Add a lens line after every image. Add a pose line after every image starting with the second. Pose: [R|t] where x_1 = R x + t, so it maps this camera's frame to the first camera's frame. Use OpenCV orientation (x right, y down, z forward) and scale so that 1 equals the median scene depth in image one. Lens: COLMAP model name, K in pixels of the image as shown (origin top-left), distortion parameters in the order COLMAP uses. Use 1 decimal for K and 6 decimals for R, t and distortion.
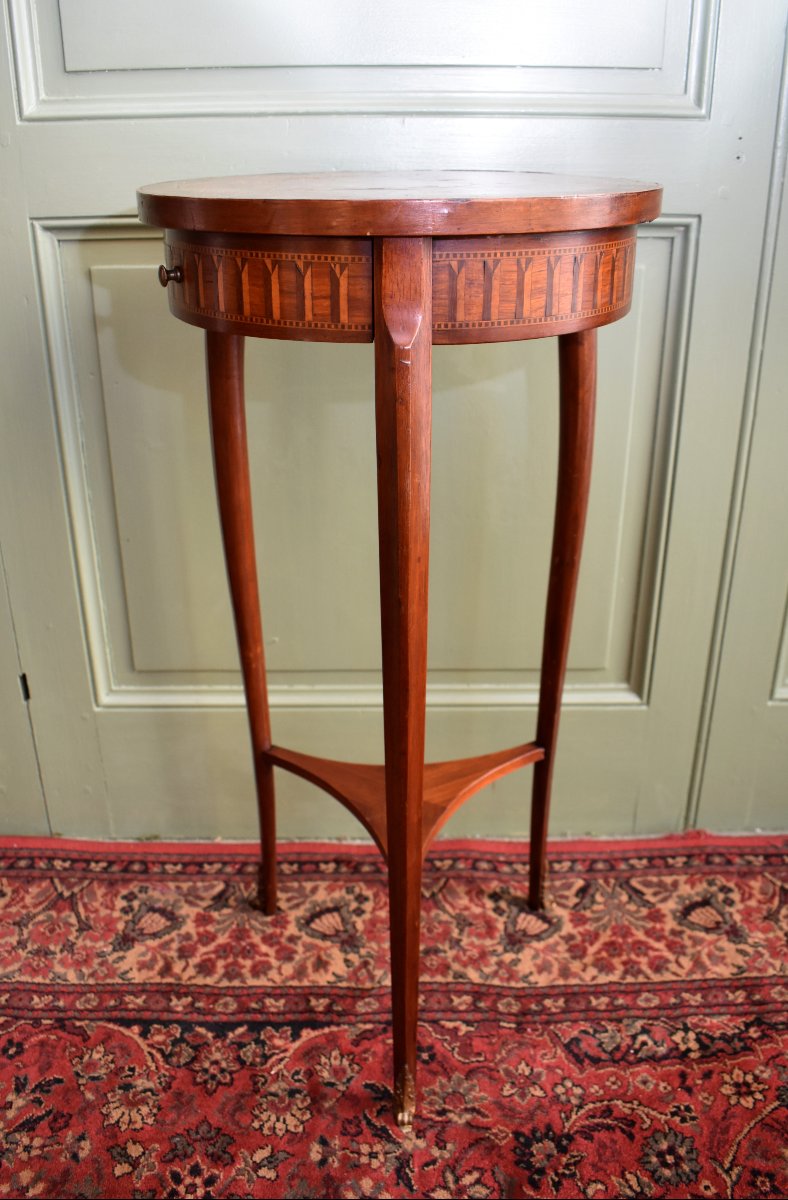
lens RADIAL K [[1008.3, 0, 387.0], [0, 1008.3, 598.5], [0, 0, 1]] dist [-0.107603, 0.030562]
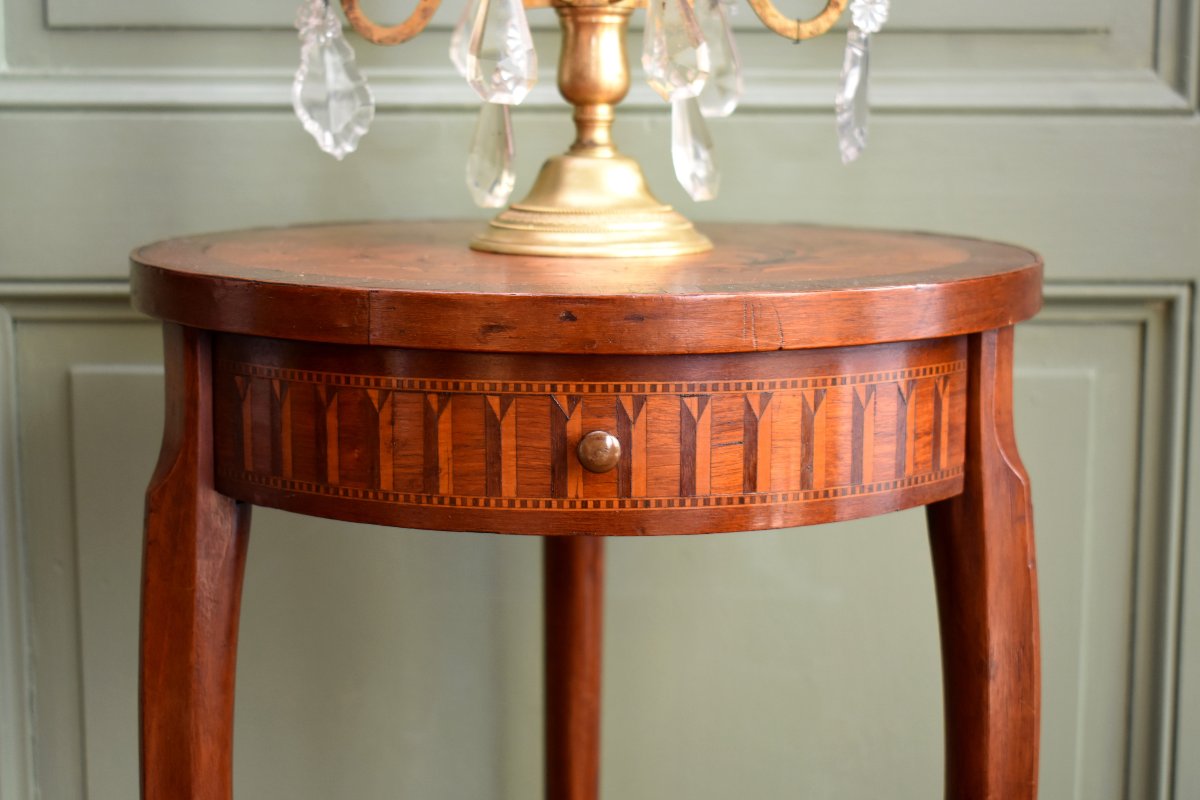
lens RADIAL K [[2044.0, 0, 604.0], [0, 2044.0, 411.3], [0, 0, 1]] dist [-0.032106, 0.000000]
pose [[0.999964, 0.002762, 0.007977, -0.017504], [-0.000518, 0.963264, -0.268554, -0.013719], [-0.008425, 0.268540, 0.963232, -0.066977]]
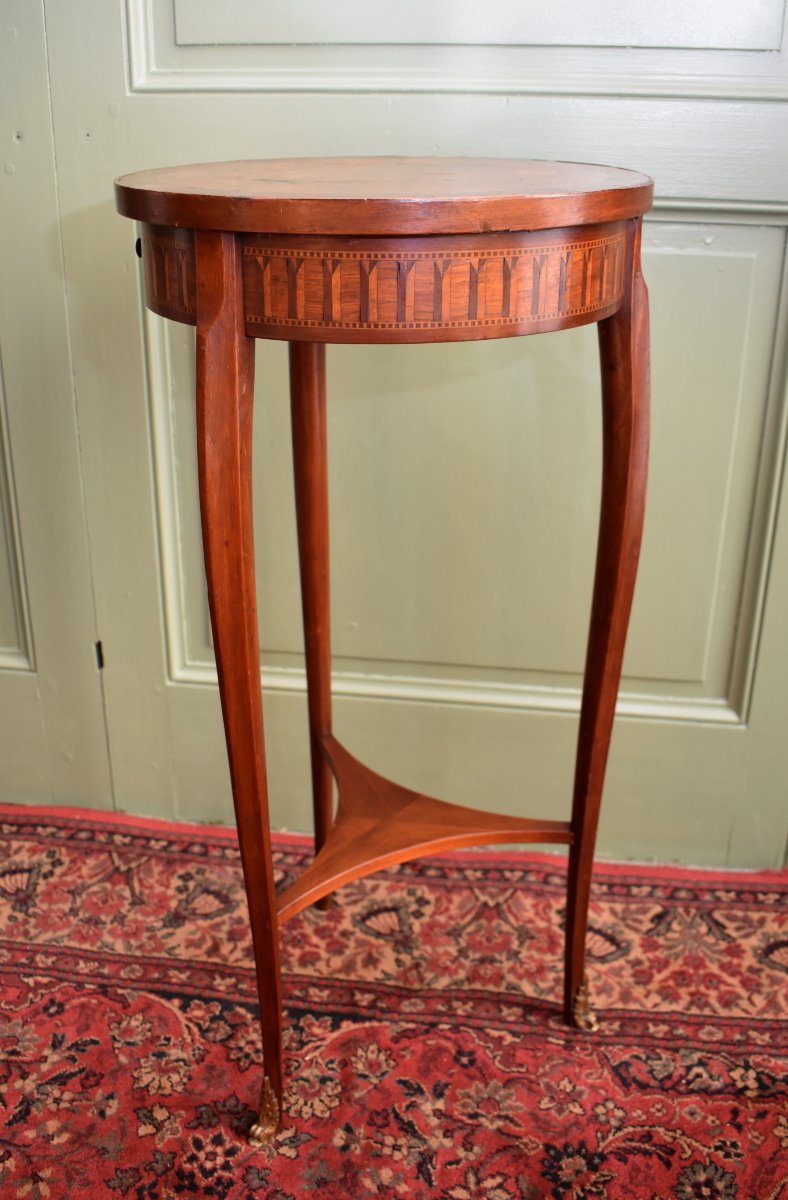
lens RADIAL K [[1170.1, 0, 379.4], [0, 1170.1, 583.1], [0, 0, 1]] dist [-0.083830, 0.000000]
pose [[0.988726, 0.067065, -0.133874, 0.069760], [-0.070627, 0.997260, -0.022027, 0.027371], [0.132030, 0.031234, 0.990753, -0.129346]]
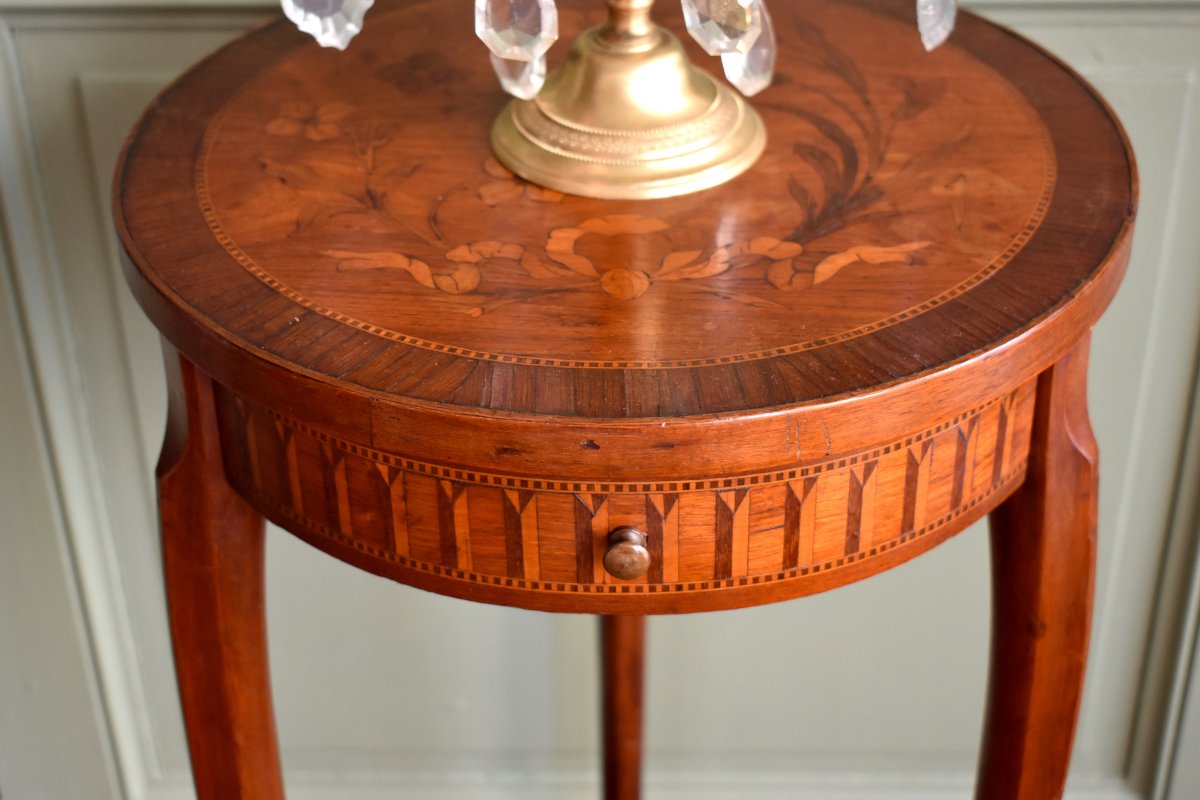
lens RADIAL K [[1973.1, 0, 608.8], [0, 1973.1, 402.9], [0, 0, 1]] dist [-0.022751, 0.000000]
pose [[0.999539, 0.003227, -0.030197, -0.001298], [0.001597, 0.987381, 0.158353, -0.320721], [0.030327, -0.158328, 0.986921, -0.002694]]
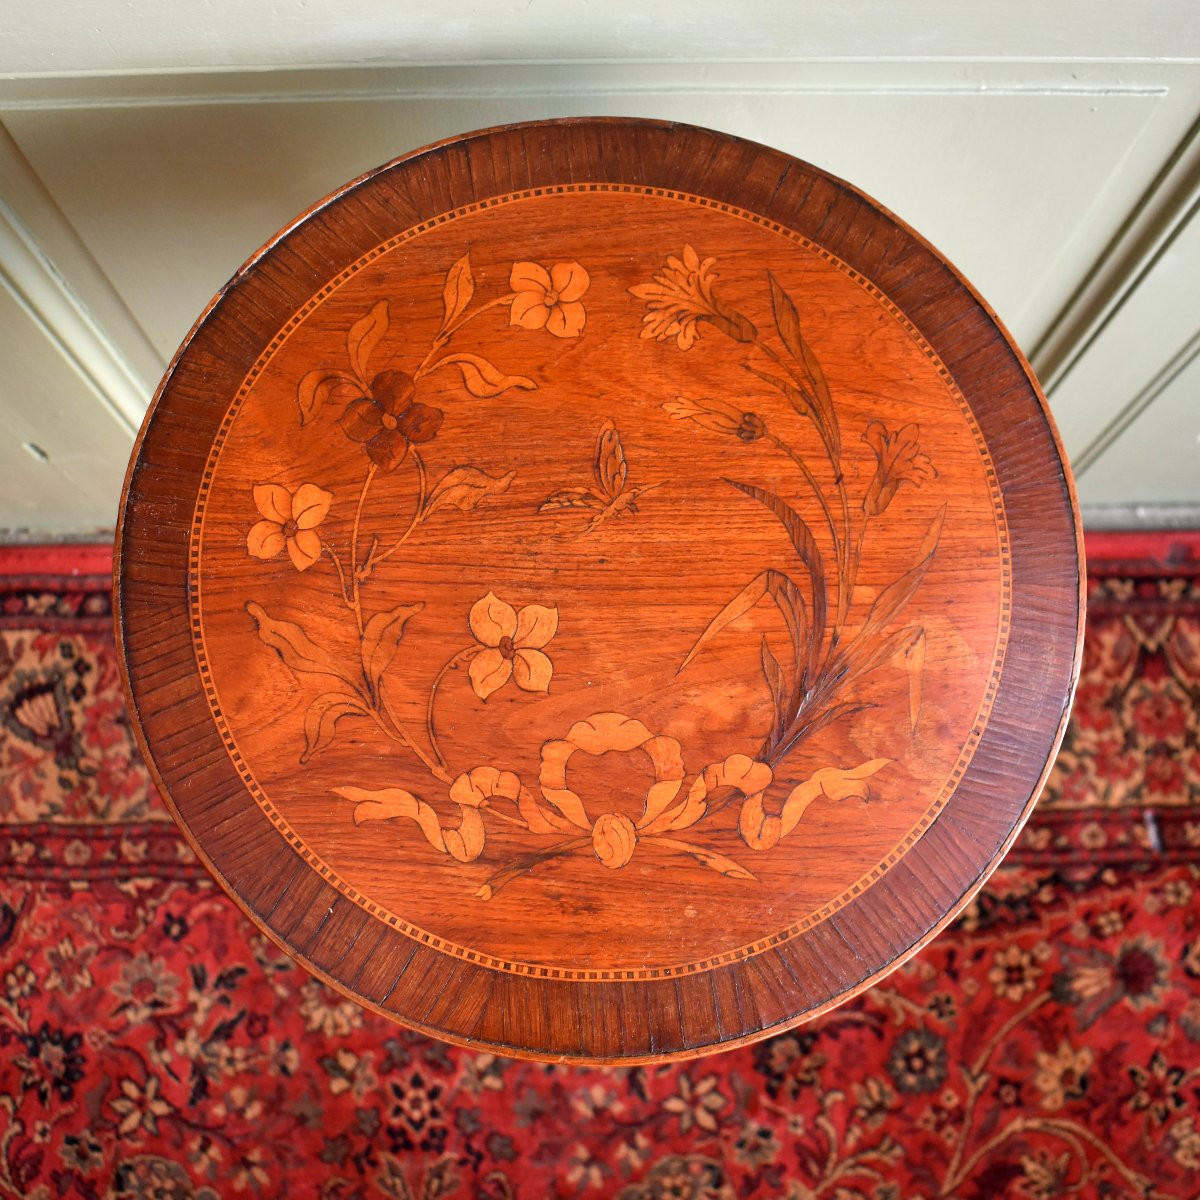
lens RADIAL K [[1636.3, 0, 612.9], [0, 1636.3, 599.4], [0, 0, 1]] dist [-0.098306, 0.000000]
pose [[0.999607, -0.016367, 0.022741, -0.027634], [-0.008301, 0.602200, 0.798302, -0.779622], [-0.026760, -0.798178, 0.601827, 0.340851]]
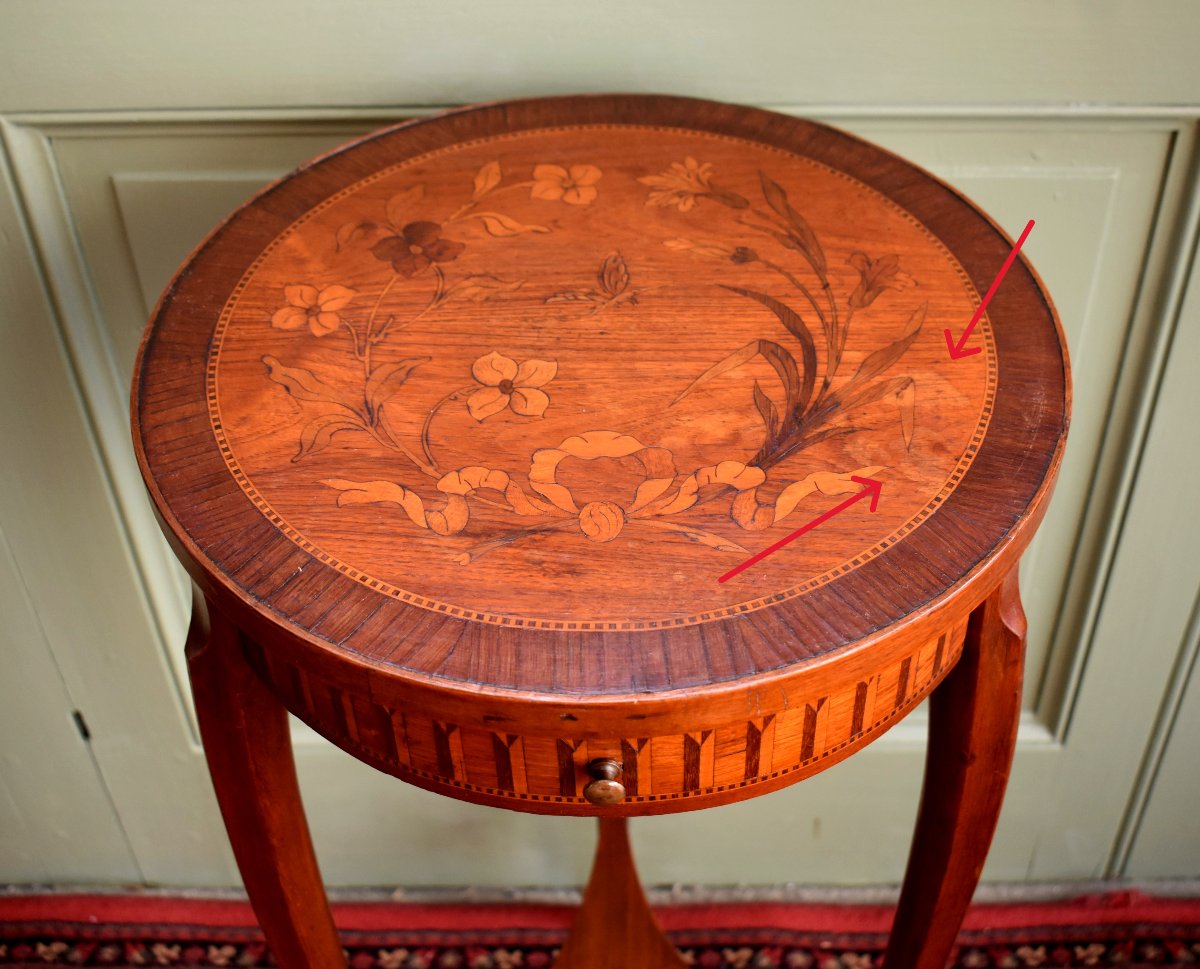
lens RADIAL K [[1627.1, 0, 643.5], [0, 1627.1, 458.1], [0, 0, 1]] dist [-0.073027, 0.000000]
pose [[0.999952, -0.001332, -0.009707, 0.004846], [0.004365, 0.947521, 0.319663, -0.460019], [0.008772, -0.319690, 0.947482, 0.096859]]
